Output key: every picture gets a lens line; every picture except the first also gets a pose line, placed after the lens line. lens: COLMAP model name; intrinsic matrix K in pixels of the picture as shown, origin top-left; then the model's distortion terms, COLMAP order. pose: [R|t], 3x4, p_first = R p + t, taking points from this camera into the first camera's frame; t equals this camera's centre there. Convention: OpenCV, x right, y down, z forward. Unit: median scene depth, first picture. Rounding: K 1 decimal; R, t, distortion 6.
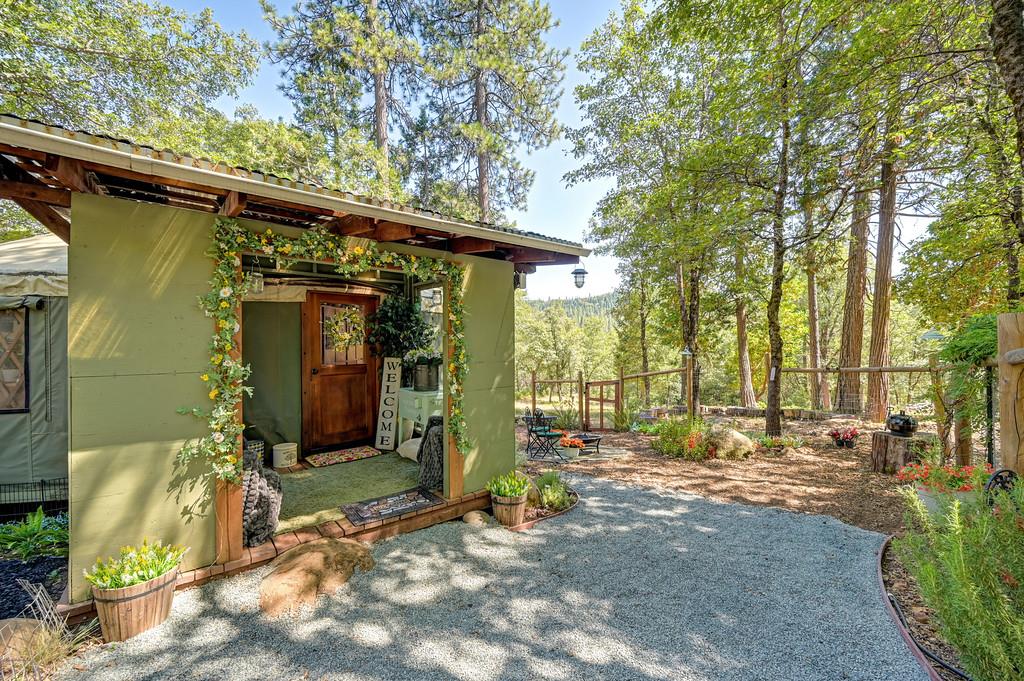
lens RADIAL K [[404.0, 0, 512.0], [0, 404.0, 340.5], [0, 0, 1]] dist [0.000510, -0.000665]
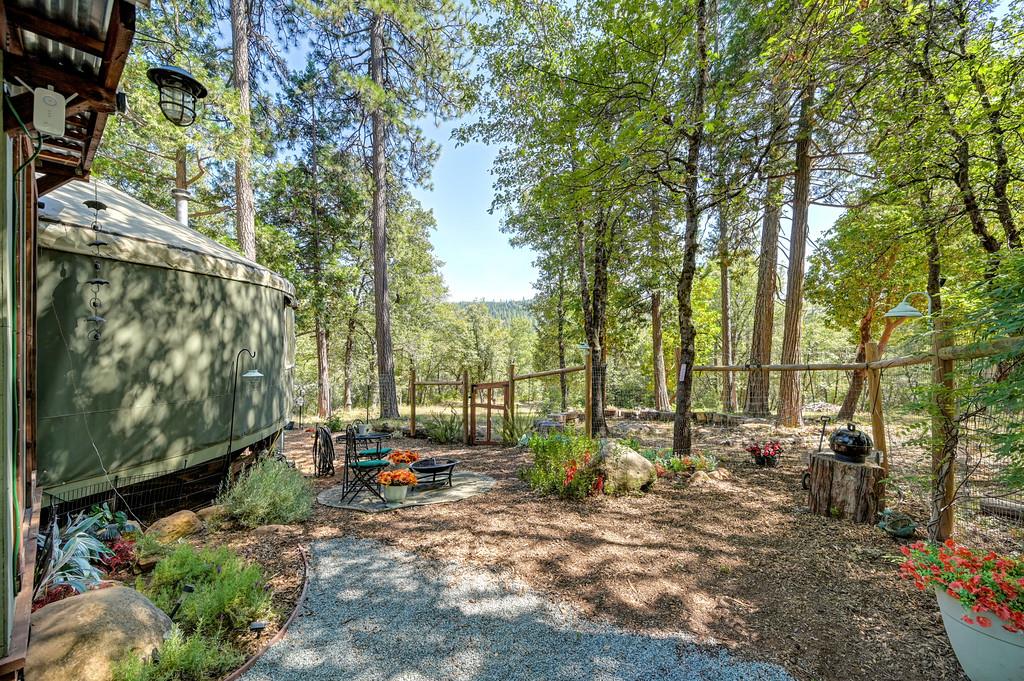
lens RADIAL K [[402.8, 0, 509.9], [0, 402.8, 344.1], [0, 0, 1]] dist [0.000980, 0.000019]
pose [[0.987855, 0.011987, 0.154913, 0.081783], [-0.012504, 0.999919, 0.002367, 0.012485], [-0.154872, -0.004276, 0.987925, 0.119193]]
